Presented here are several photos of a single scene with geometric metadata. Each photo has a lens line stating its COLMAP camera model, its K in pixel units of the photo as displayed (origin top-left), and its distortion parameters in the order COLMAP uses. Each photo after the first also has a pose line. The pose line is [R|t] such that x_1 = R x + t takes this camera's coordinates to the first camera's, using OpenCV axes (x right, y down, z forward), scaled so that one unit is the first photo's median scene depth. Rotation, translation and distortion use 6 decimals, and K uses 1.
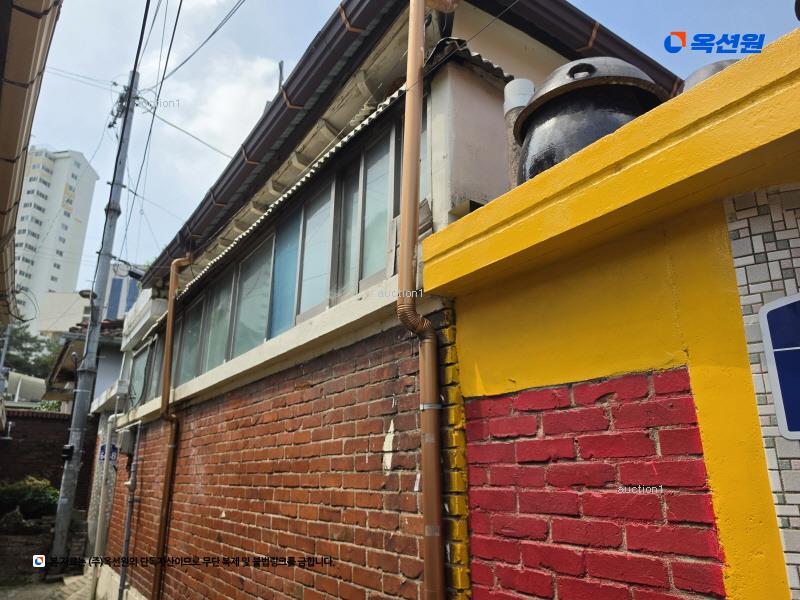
lens RADIAL K [[545.7, 0, 402.7], [0, 545.7, 305.3], [0, 0, 1]] dist [-0.016856, -0.002072]
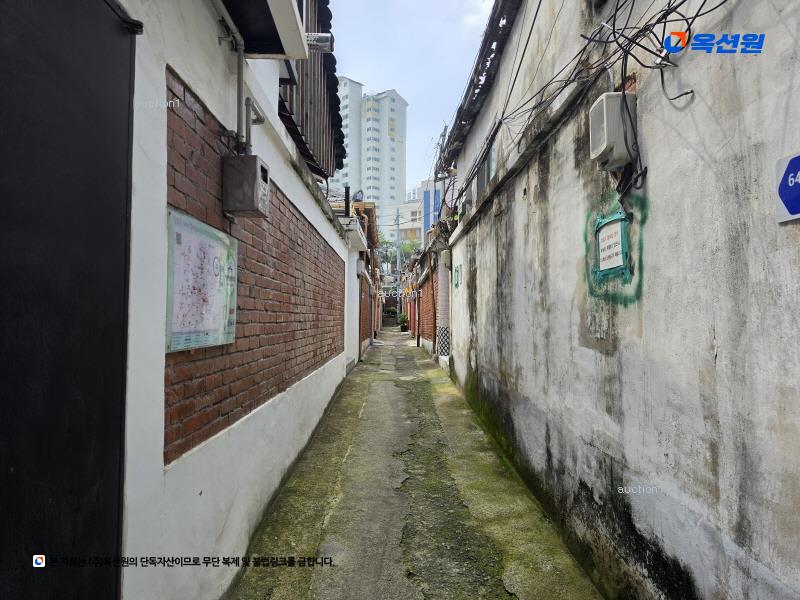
lens RADIAL K [[545.7, 0, 400.3], [0, 545.7, 299.7], [0, 0, 1]] dist [-0.016856, -0.002072]
pose [[0.832756, -0.016603, -0.553391, 1.552079], [0.161694, 0.963264, 0.214422, -0.584066], [0.529502, -0.268041, 0.804849, -2.155812]]
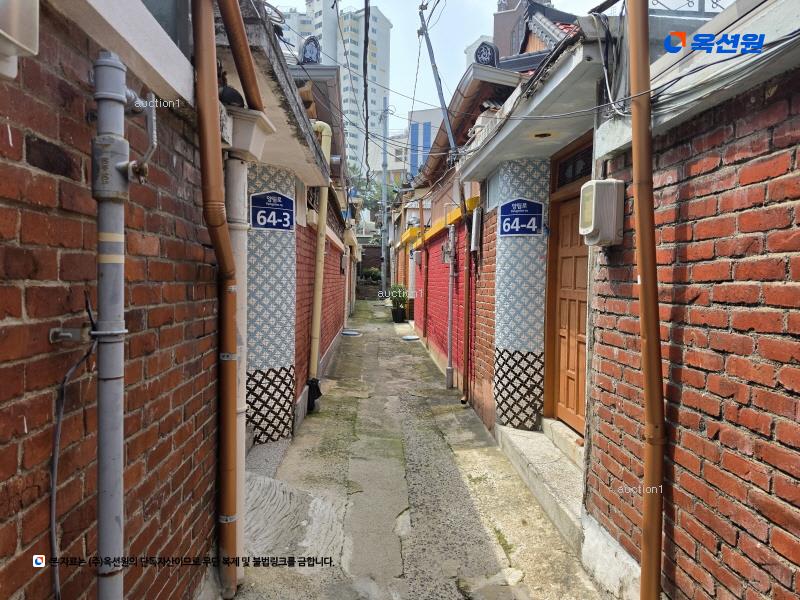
lens RADIAL K [[545.7, 0, 402.3], [0, 545.7, 301.3], [0, 0, 1]] dist [-0.016856, -0.002072]
pose [[0.858384, 0.045116, -0.511020, 0.983821], [0.127544, 0.946080, 0.297767, -0.373877], [0.496900, -0.320776, 0.806346, -1.385887]]
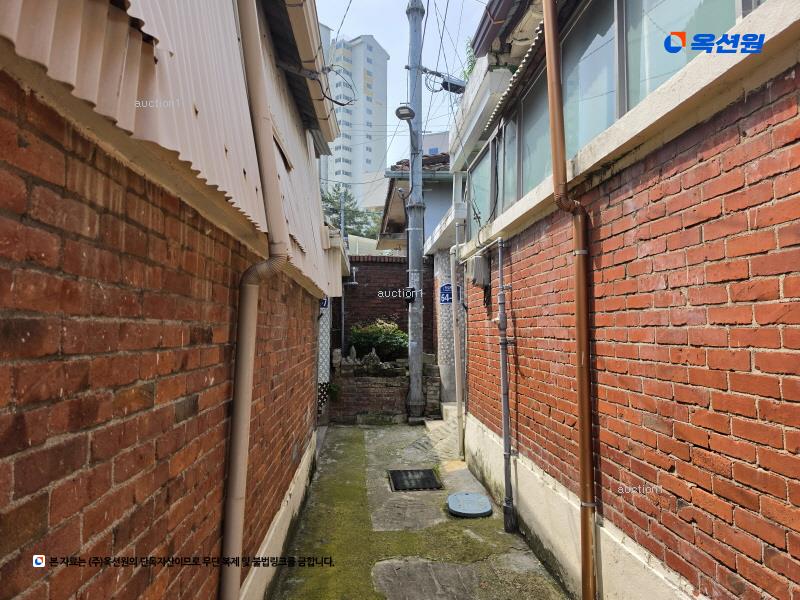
lens RADIAL K [[545.7, 0, 388.6], [0, 545.7, 283.6], [0, 0, 1]] dist [-0.016856, -0.002072]
pose [[0.846728, -0.035672, -0.530829, -0.154661], [0.152054, 0.972358, 0.177198, 0.083493], [0.509835, -0.230753, 0.828747, 0.213012]]
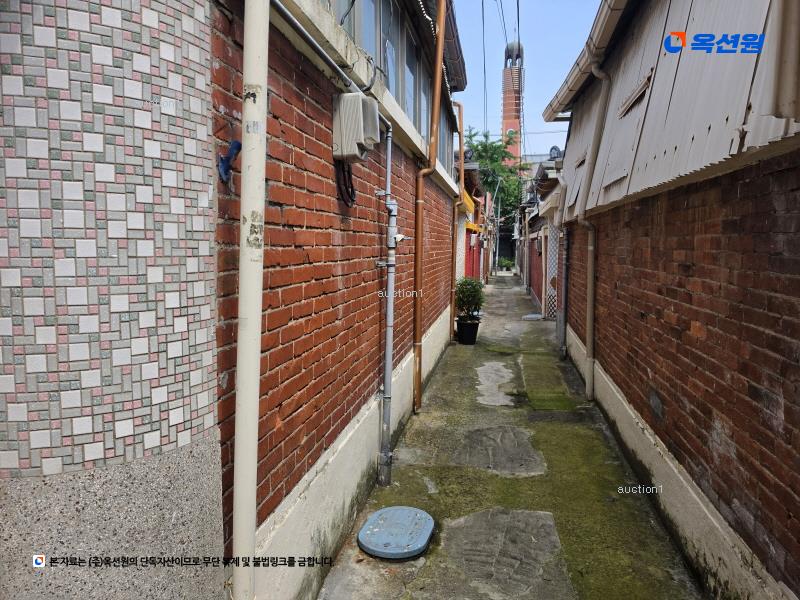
lens RADIAL K [[545.7, 0, 404.7], [0, 545.7, 302.0], [0, 0, 1]] dist [-0.016856, -0.002072]
pose [[-0.709120, -0.077105, 0.700859, -0.631789], [-0.218842, 0.968981, -0.114819, 0.319226], [-0.670266, -0.234799, -0.703998, 0.953215]]
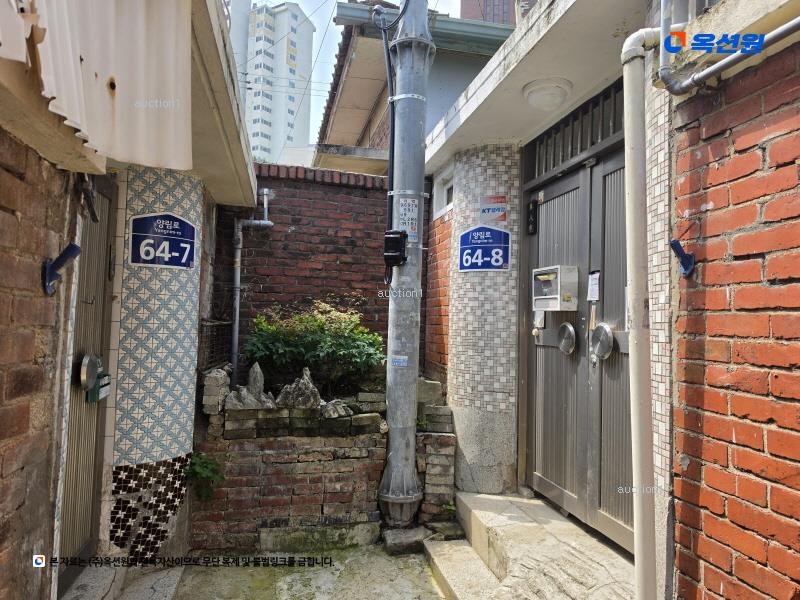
lens RADIAL K [[538.7, 0, 403.1], [0, 538.7, 296.7], [0, 0, 1]] dist [0.008636, -0.003016]
pose [[0.928331, 0.009118, -0.371644, -0.475982], [0.081558, 0.970349, 0.227531, 0.222891], [0.362699, -0.241534, 0.900061, 0.647412]]
